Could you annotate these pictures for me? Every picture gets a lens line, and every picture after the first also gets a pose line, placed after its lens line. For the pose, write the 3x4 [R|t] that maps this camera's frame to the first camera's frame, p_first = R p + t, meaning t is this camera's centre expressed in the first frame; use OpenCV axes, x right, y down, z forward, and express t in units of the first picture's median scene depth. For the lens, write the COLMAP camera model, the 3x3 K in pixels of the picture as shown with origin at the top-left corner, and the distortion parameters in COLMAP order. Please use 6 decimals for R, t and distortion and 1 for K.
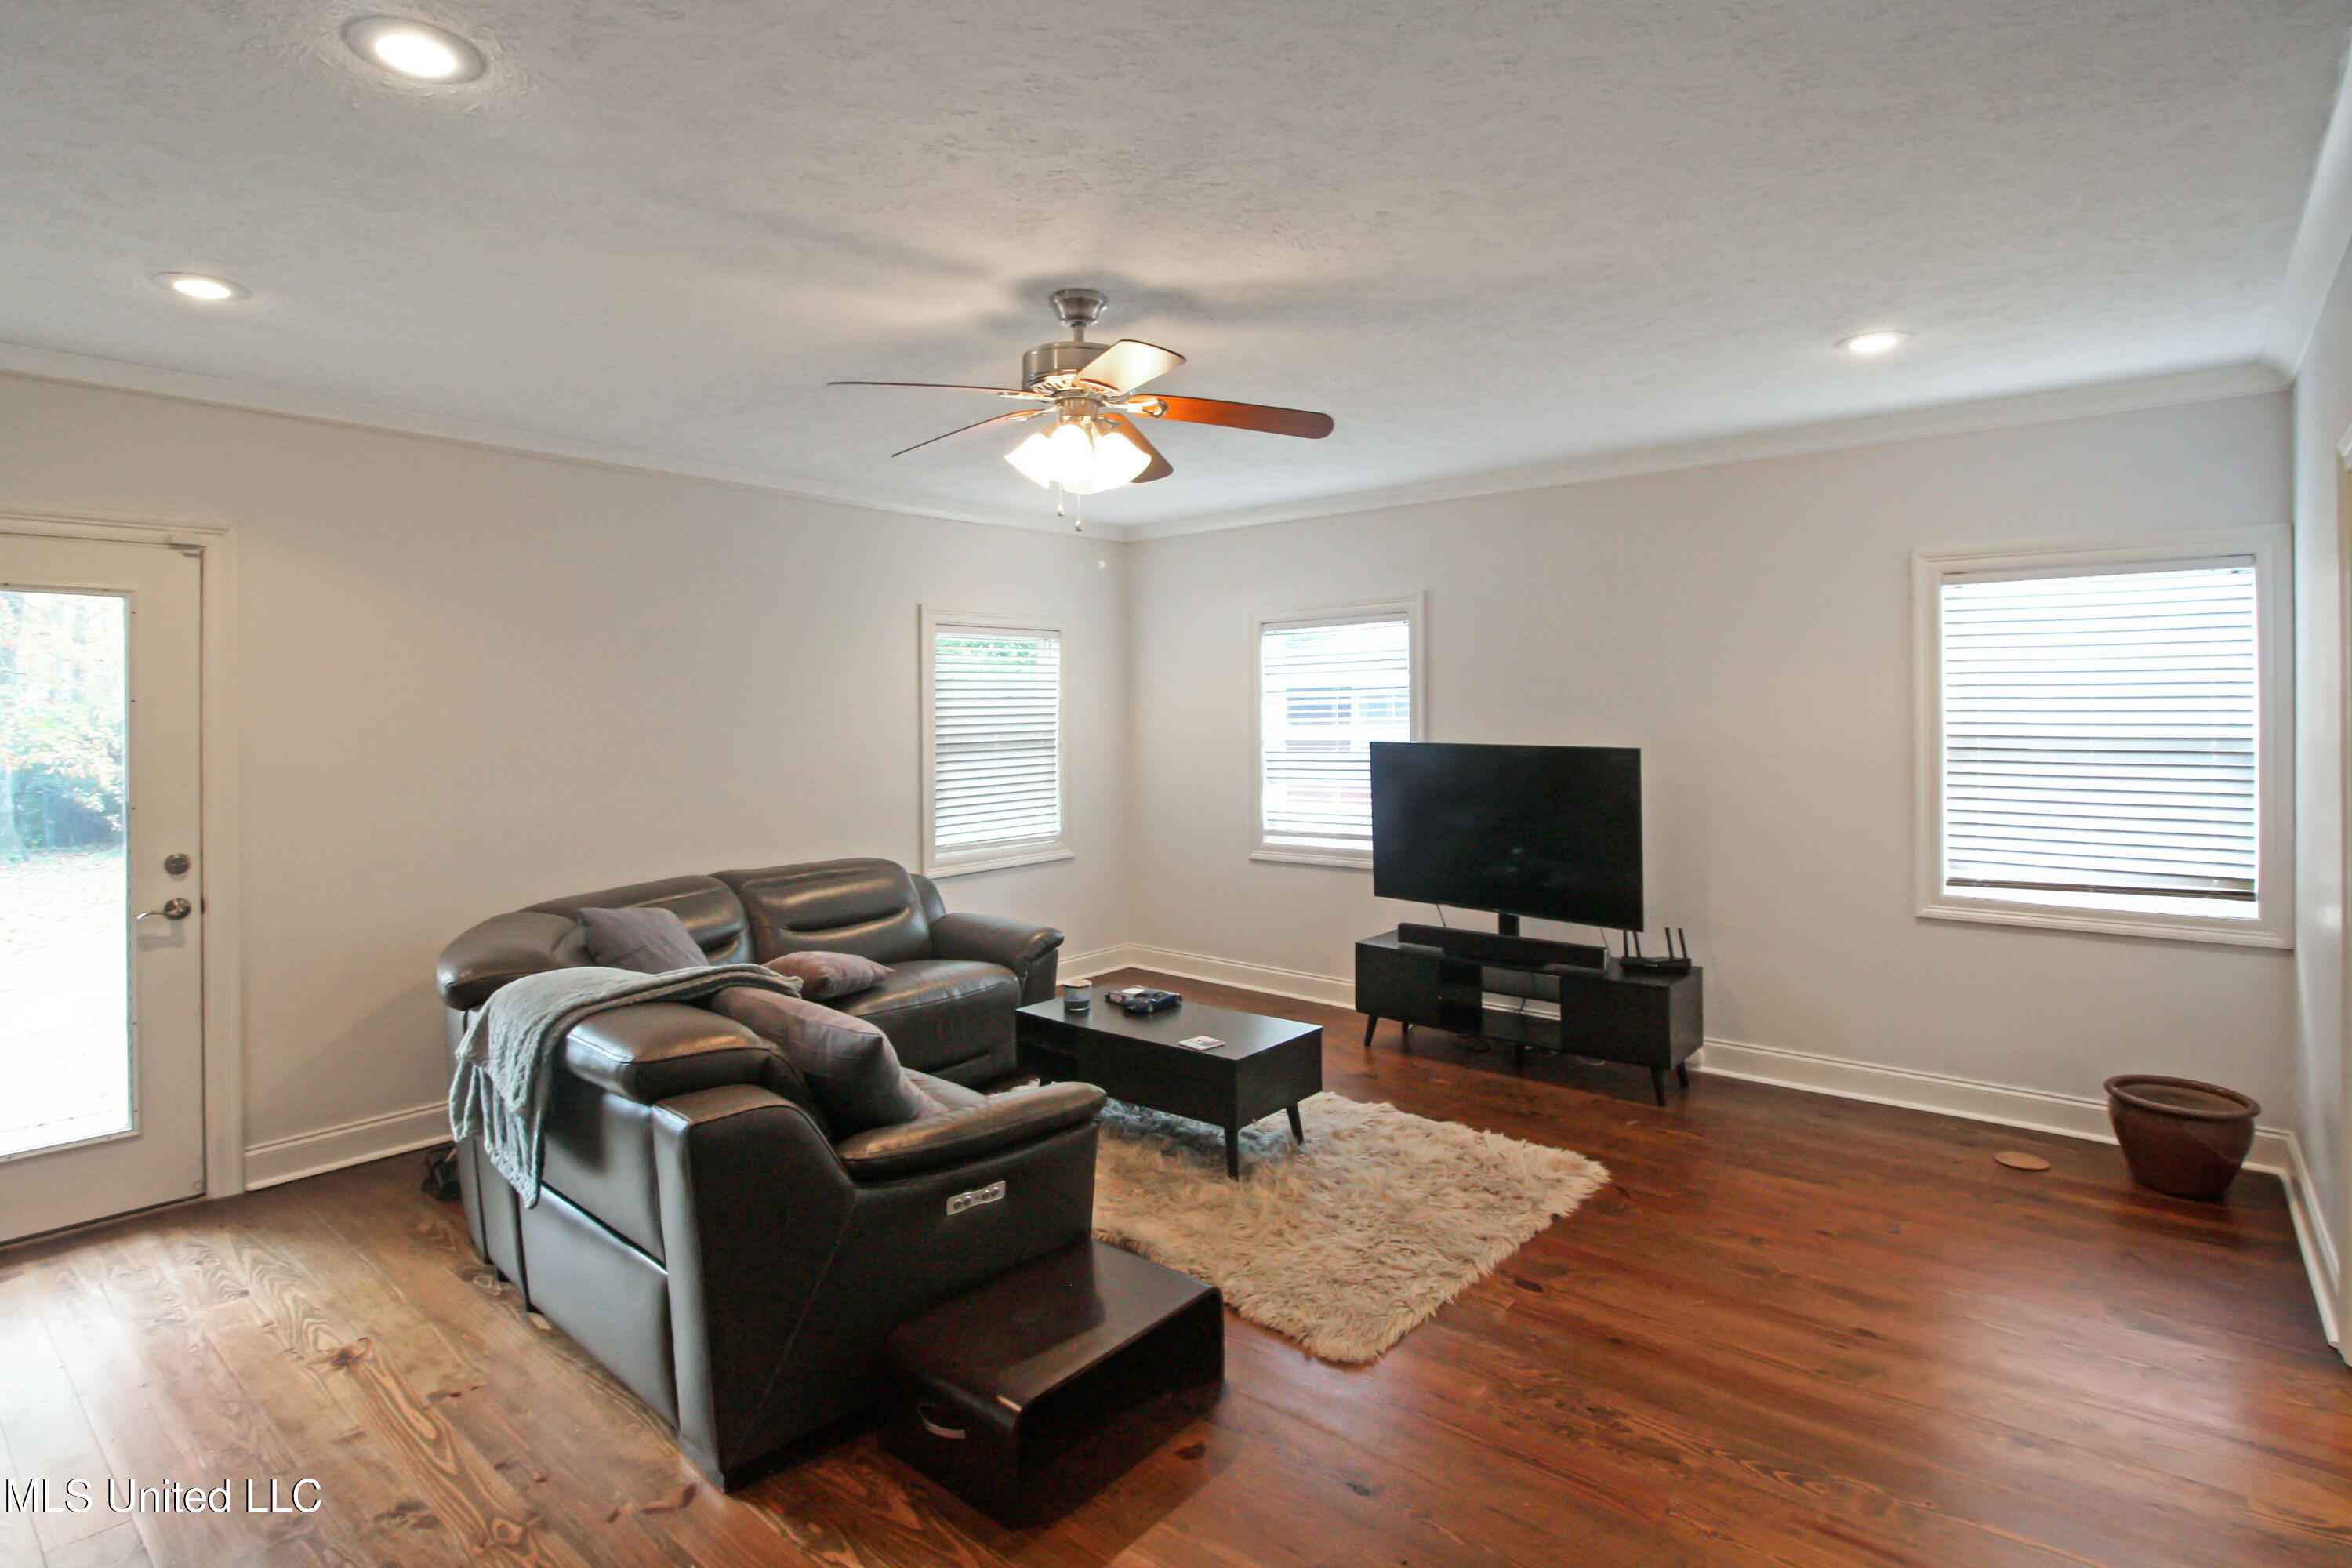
lens RADIAL K [[1175.1, 0, 1134.6], [0, 1175.1, 710.3], [0, 0, 1]] dist [-0.026738, -0.000668]
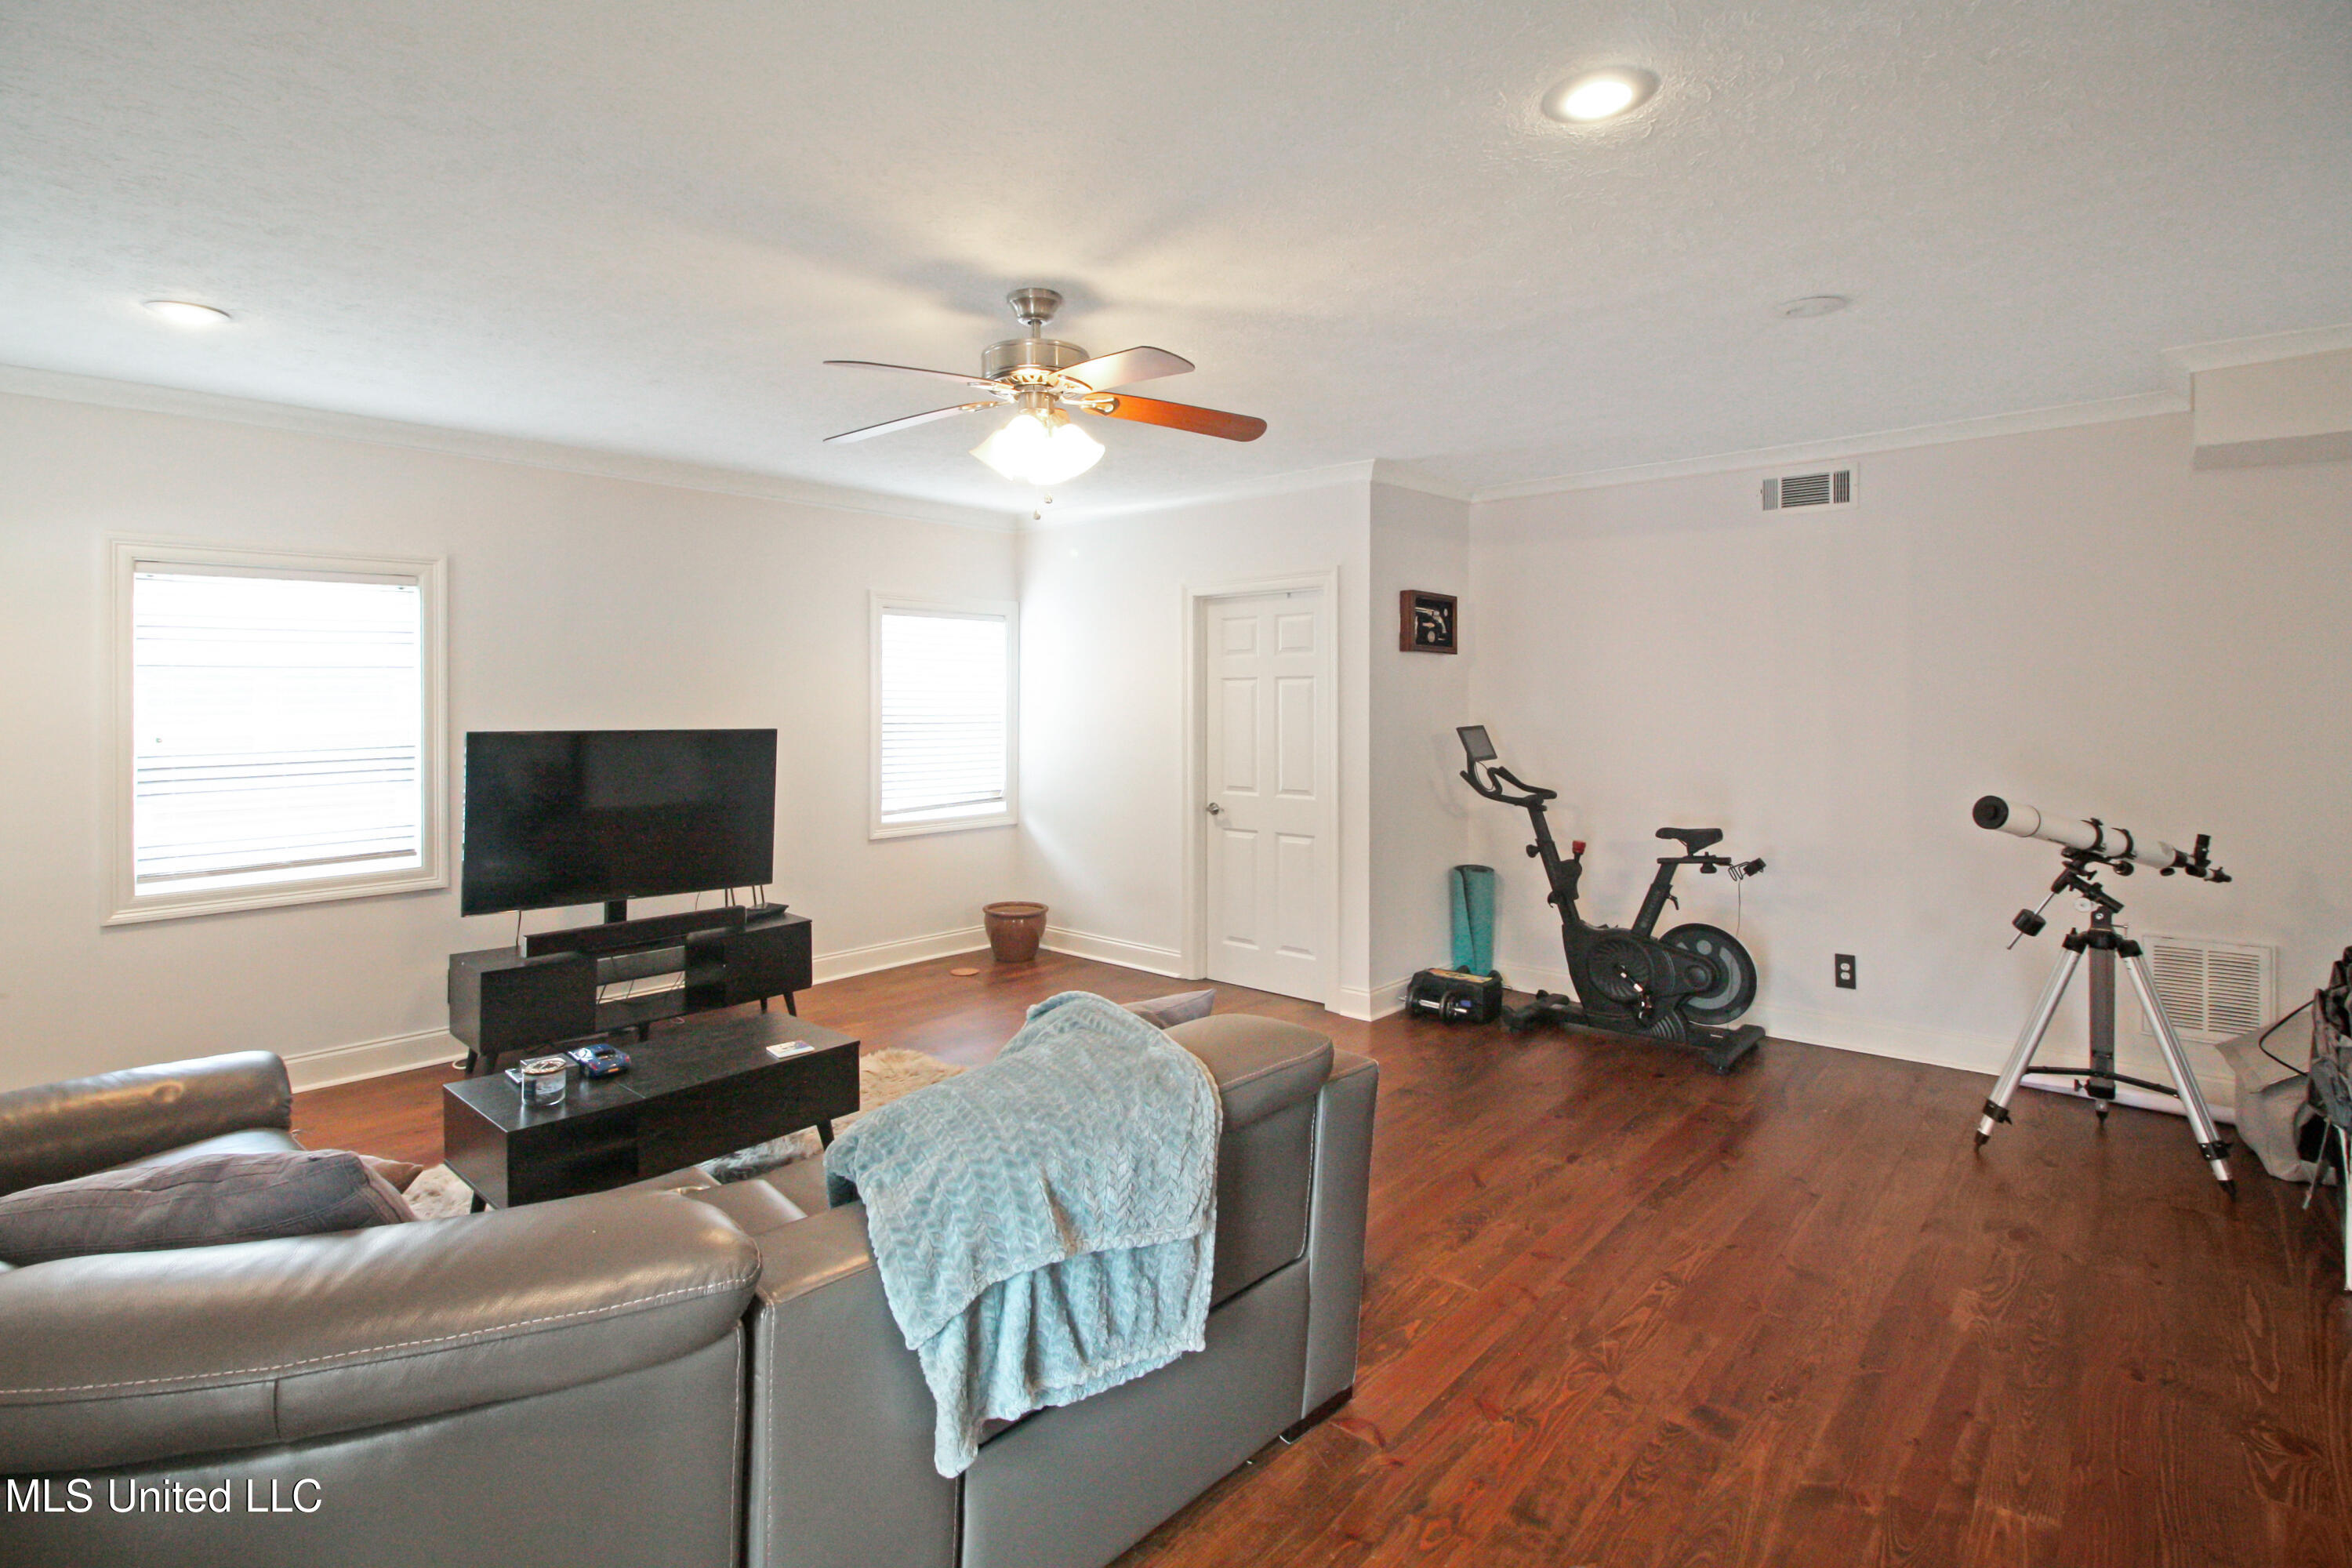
lens RADIAL K [[1120.0, 0, 1148.0], [0, 1120.0, 701.3], [0, 0, 1]] dist [0.003383, 0.000524]
pose [[0.031064, 0.002526, 0.999514, -0.614160], [-0.003787, 0.999990, -0.002409, 0.005107], [-0.999510, -0.003710, 0.031074, 0.514732]]
